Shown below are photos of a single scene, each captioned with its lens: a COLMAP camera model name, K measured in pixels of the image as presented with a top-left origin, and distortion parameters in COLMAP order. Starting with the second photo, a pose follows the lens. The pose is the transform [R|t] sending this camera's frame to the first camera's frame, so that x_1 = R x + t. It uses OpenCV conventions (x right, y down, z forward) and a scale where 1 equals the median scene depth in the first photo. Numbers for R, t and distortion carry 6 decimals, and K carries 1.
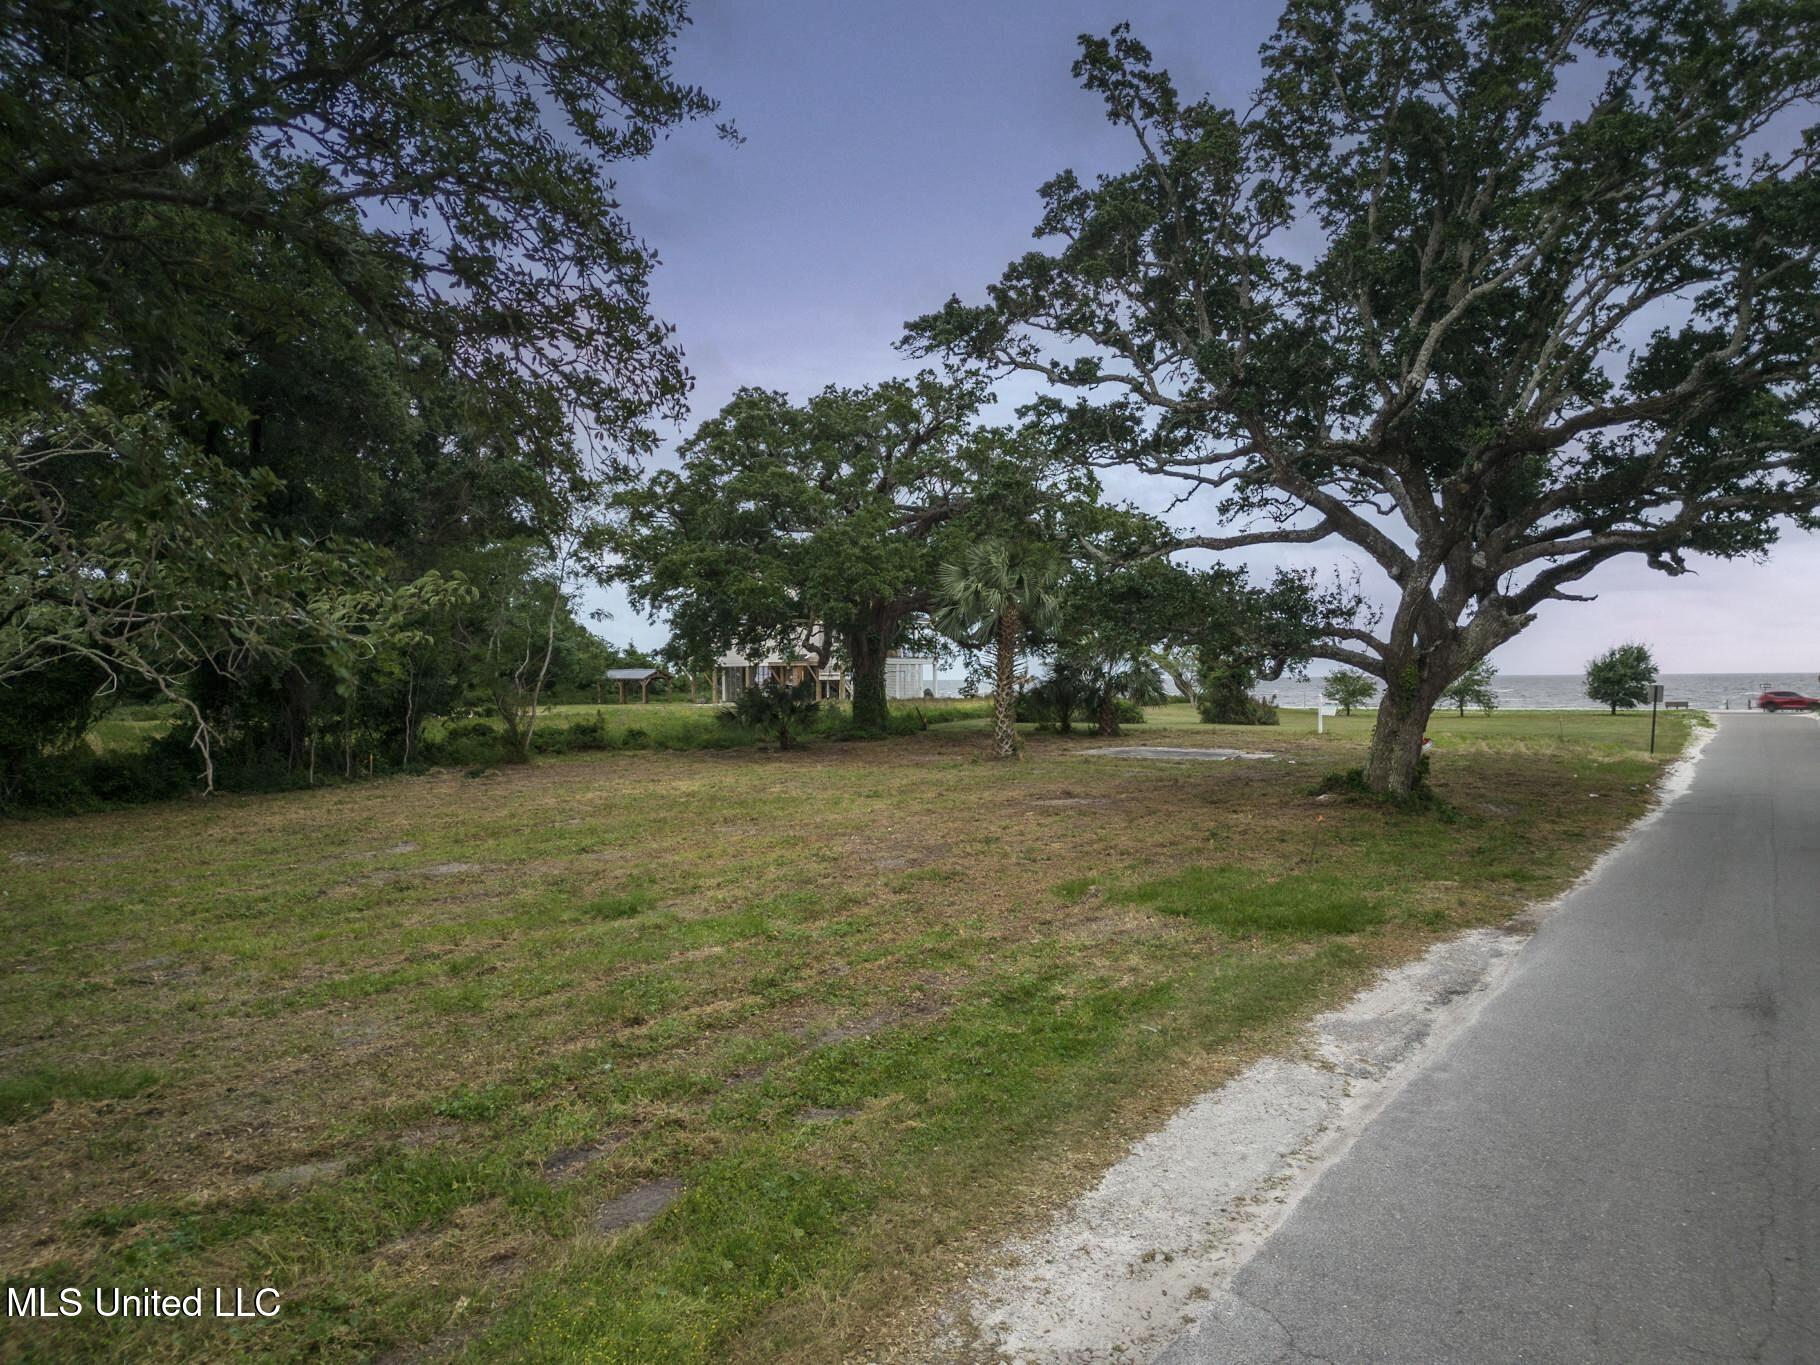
lens RADIAL K [[1265.6, 0, 909.9], [0, 1265.6, 690.0], [0, 0, 1]] dist [0.049511, -0.033033]
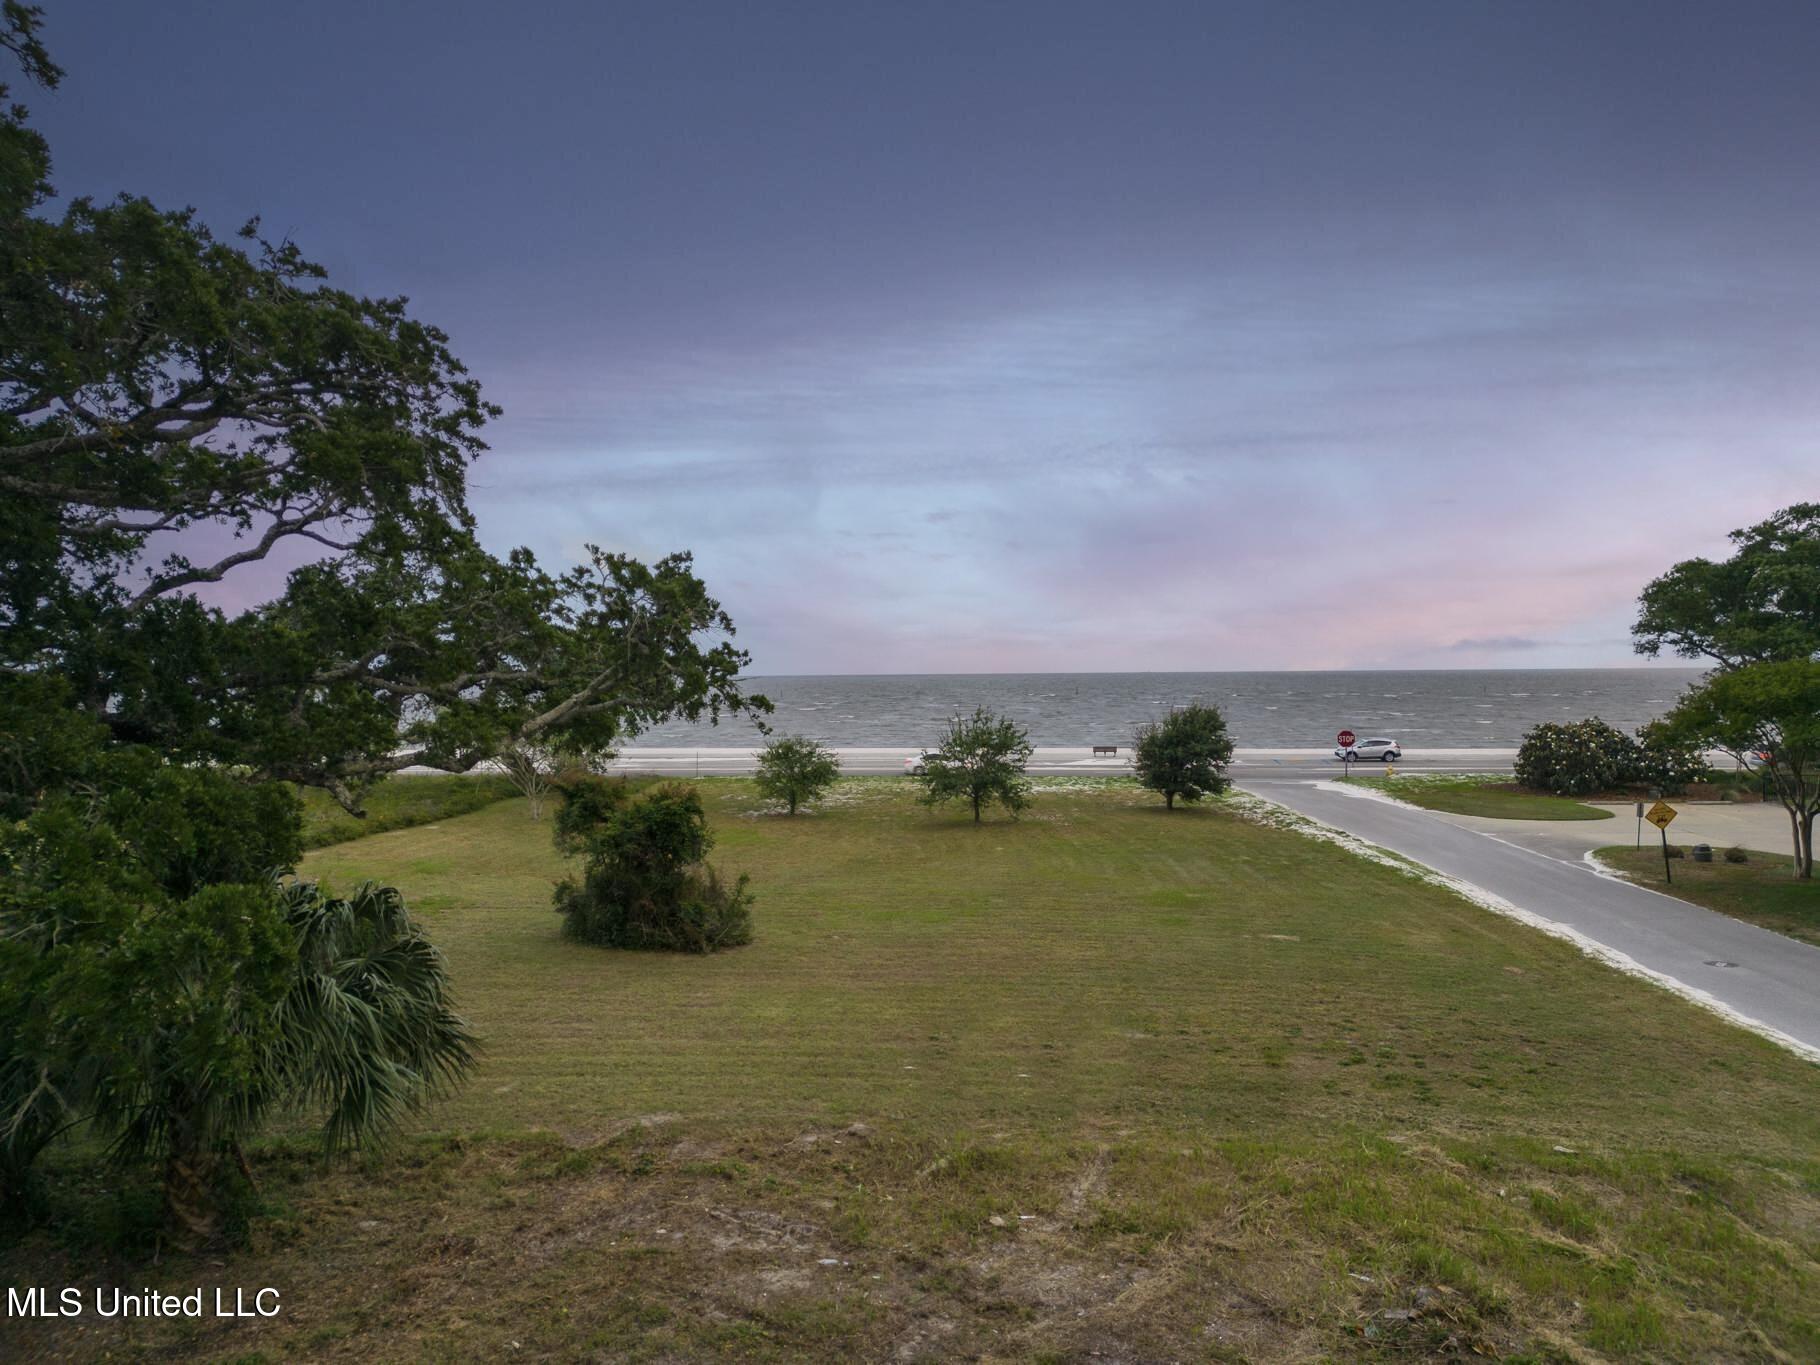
lens RADIAL K [[1265.6, 0, 900.5], [0, 1265.6, 689.0], [0, 0, 1]] dist [0.049511, -0.033033]
pose [[0.872546, -0.002450, 0.488526, 0.132245], [0.001301, 0.999996, 0.002690, -0.057485], [-0.488531, -0.001712, 0.872545, 0.625880]]
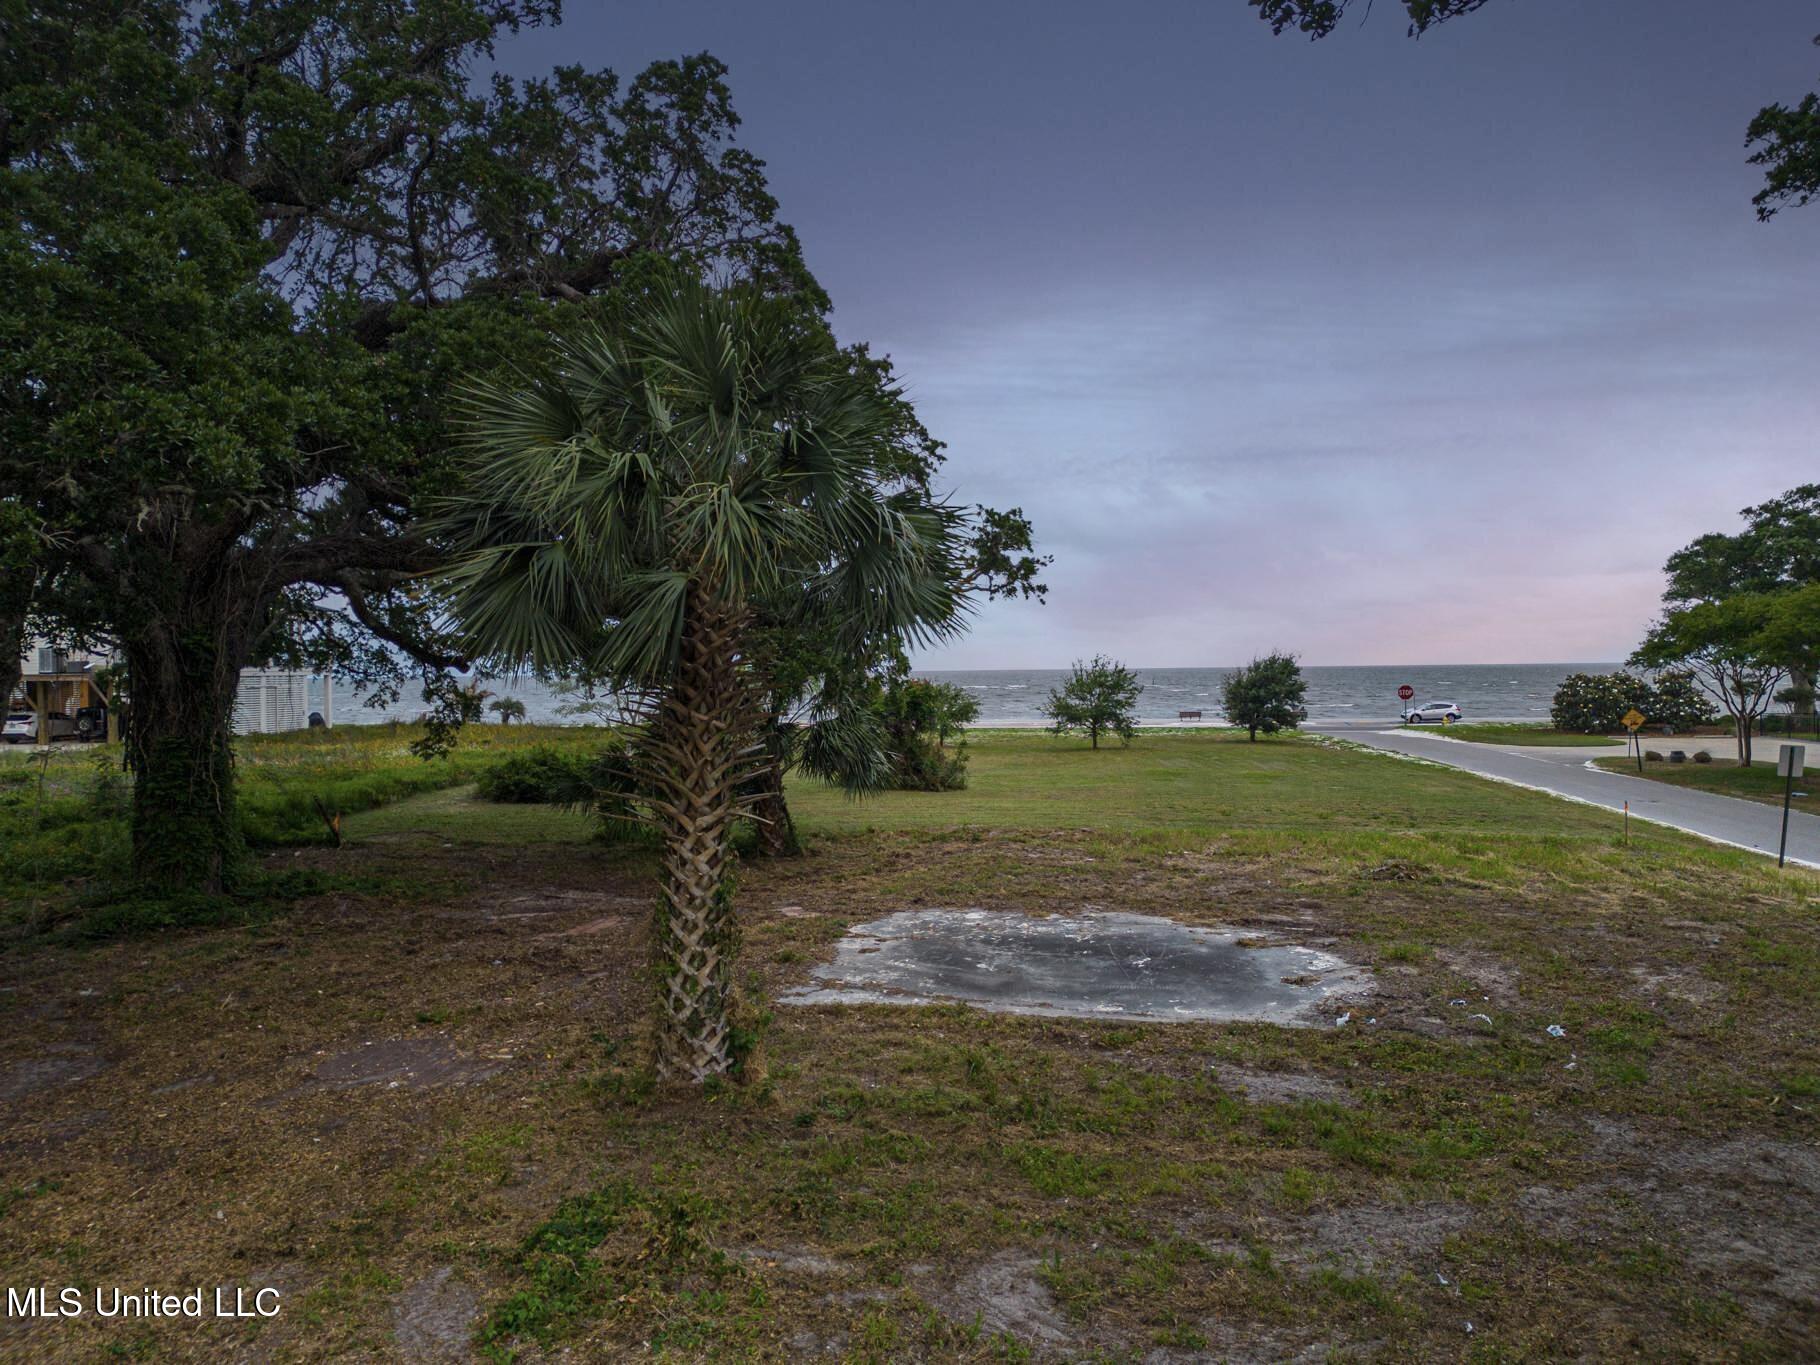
lens RADIAL K [[1265.6, 0, 903.8], [0, 1265.6, 684.3], [0, 0, 1]] dist [0.049511, -0.033033]
pose [[0.897297, -0.004702, 0.441402, -0.006885], [0.004433, 0.999989, 0.001640, -0.024059], [-0.441405, 0.000485, 0.897308, 0.475993]]
